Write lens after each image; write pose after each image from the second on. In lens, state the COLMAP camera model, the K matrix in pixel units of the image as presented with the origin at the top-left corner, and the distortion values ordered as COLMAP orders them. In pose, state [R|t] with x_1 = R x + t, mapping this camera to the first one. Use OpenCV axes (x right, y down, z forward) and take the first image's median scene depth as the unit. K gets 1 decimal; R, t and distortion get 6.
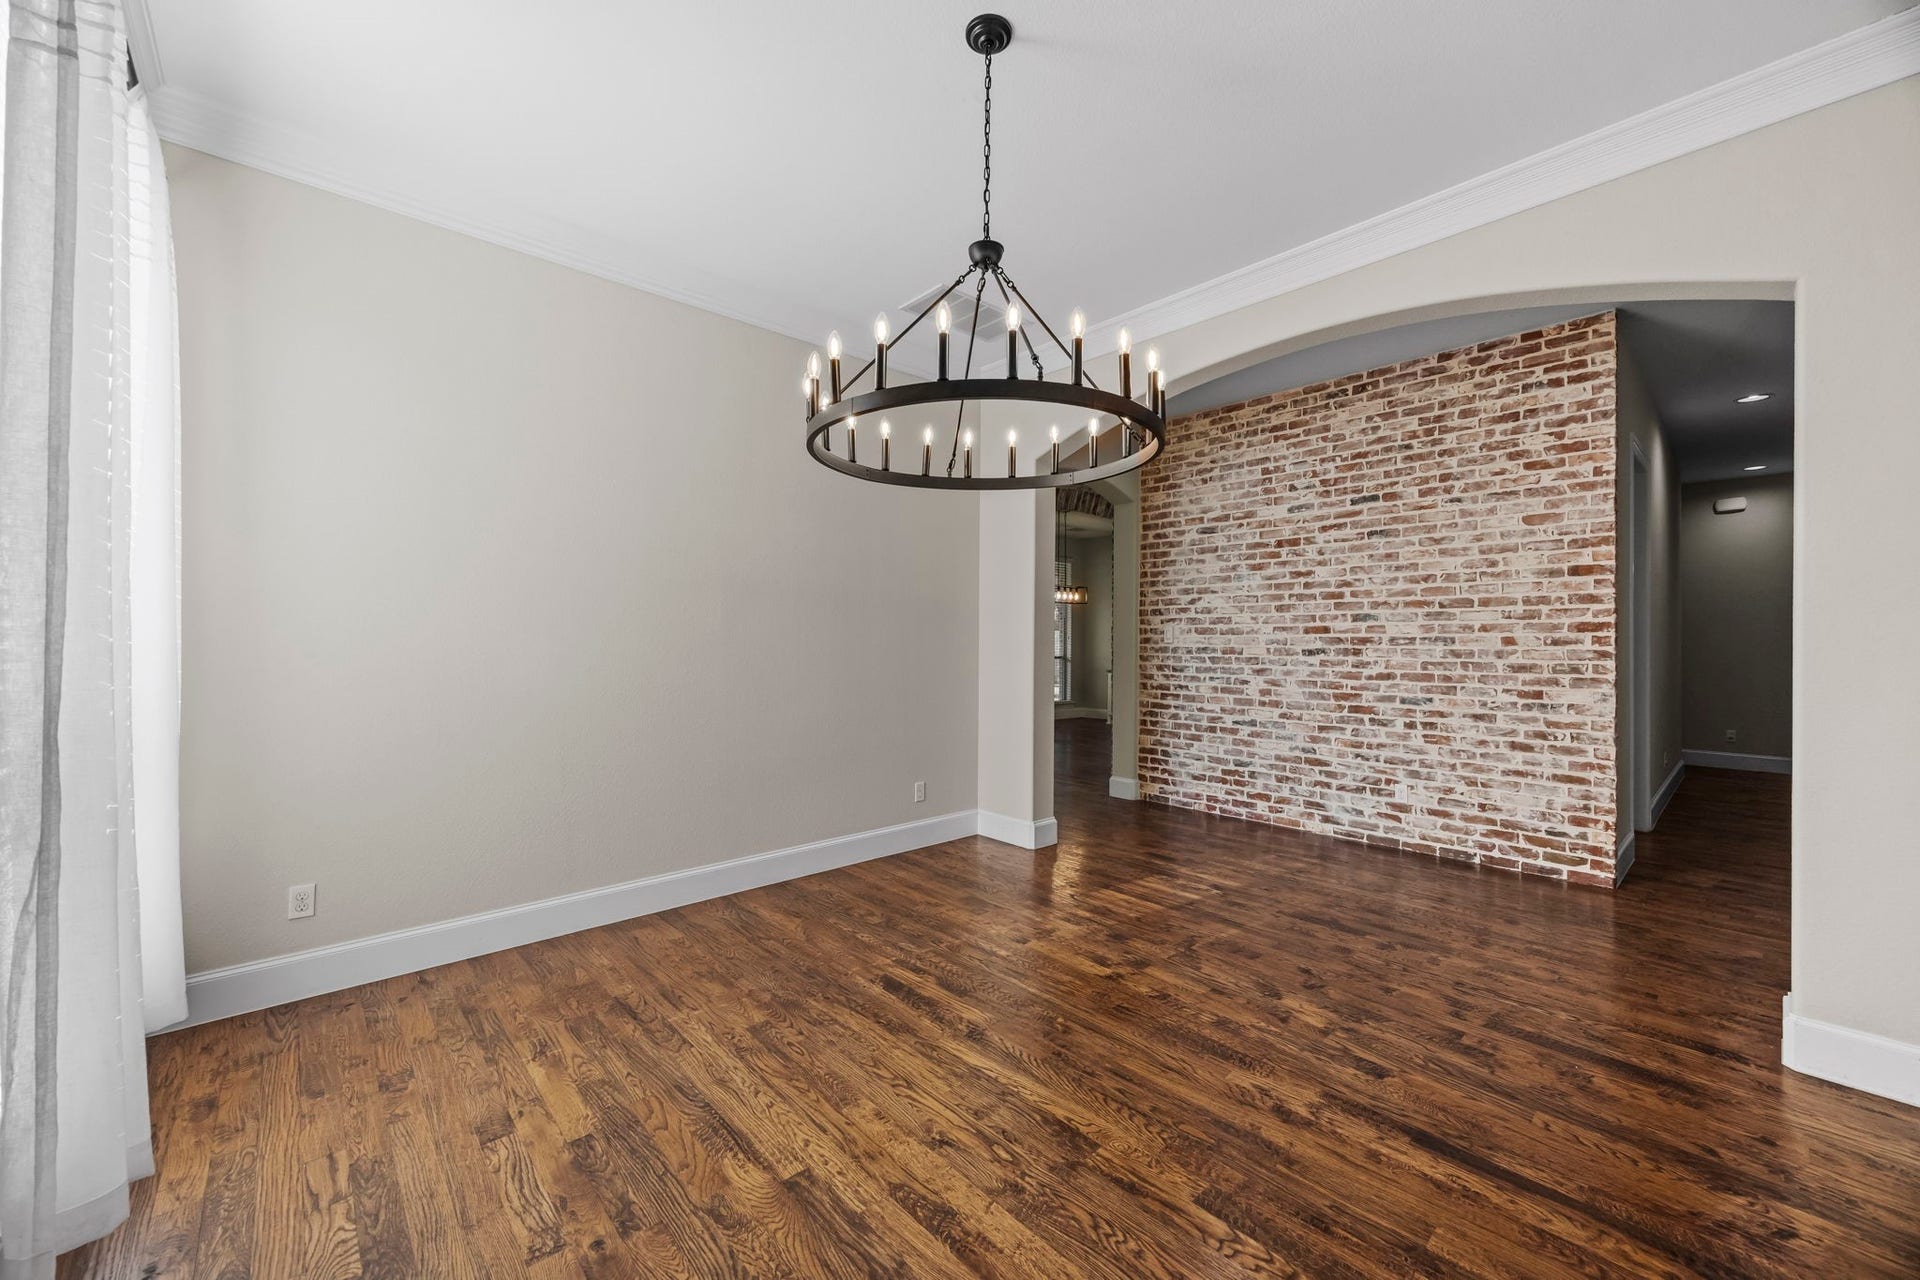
lens RADIAL K [[741.9, 0, 957.6], [0, 741.9, 638.6], [0, 0, 1]] dist [0.000914, 0.000158]
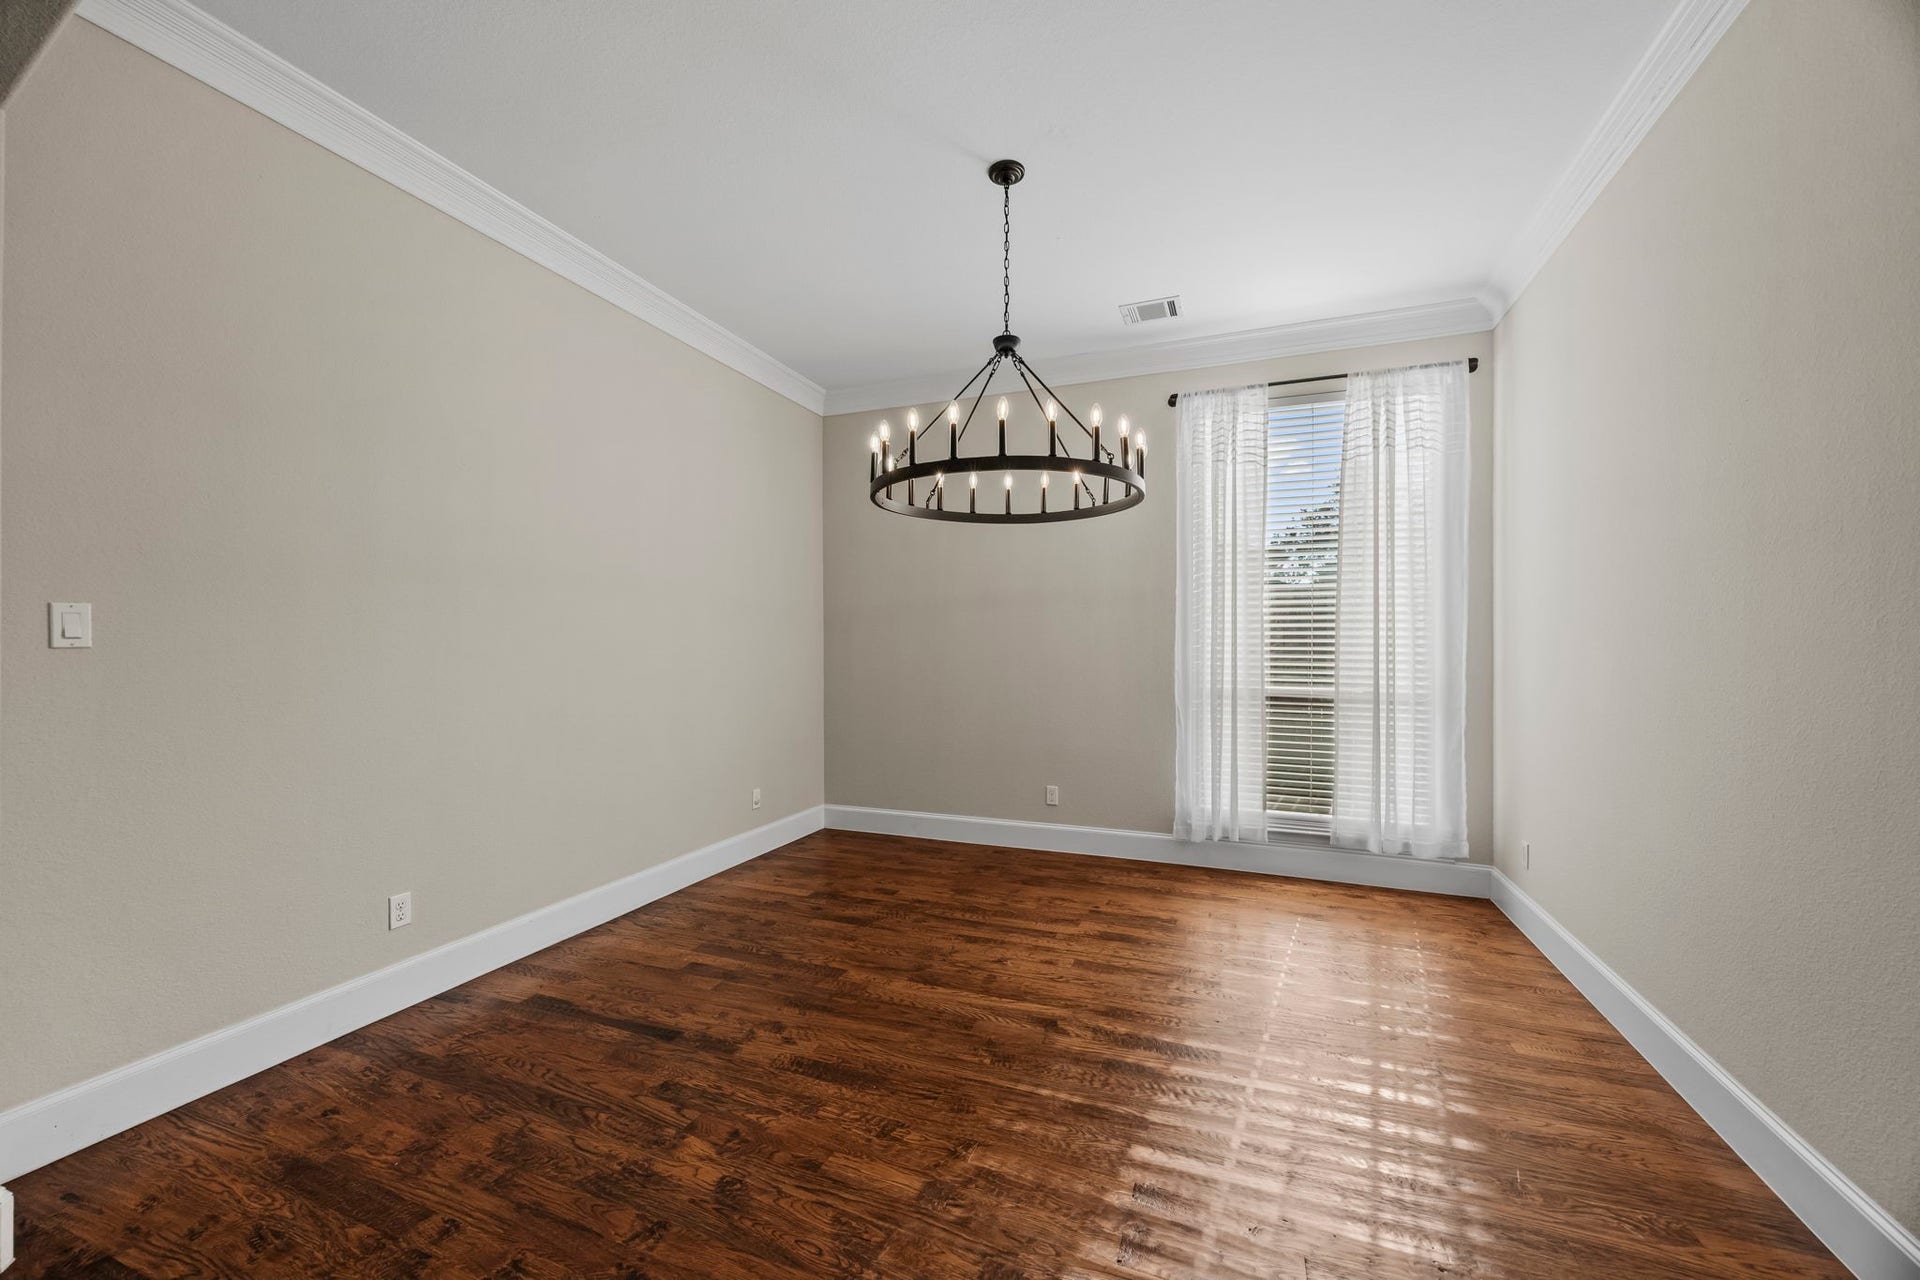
lens RADIAL K [[741.9, 0, 962.1], [0, 741.9, 642.9], [0, 0, 1]] dist [0.000914, 0.000158]
pose [[-0.897270, -0.005940, -0.441442, 0.669459], [-0.004264, 0.999979, -0.004788, 0.003116], [0.441461, -0.002414, -0.897277, 2.112906]]
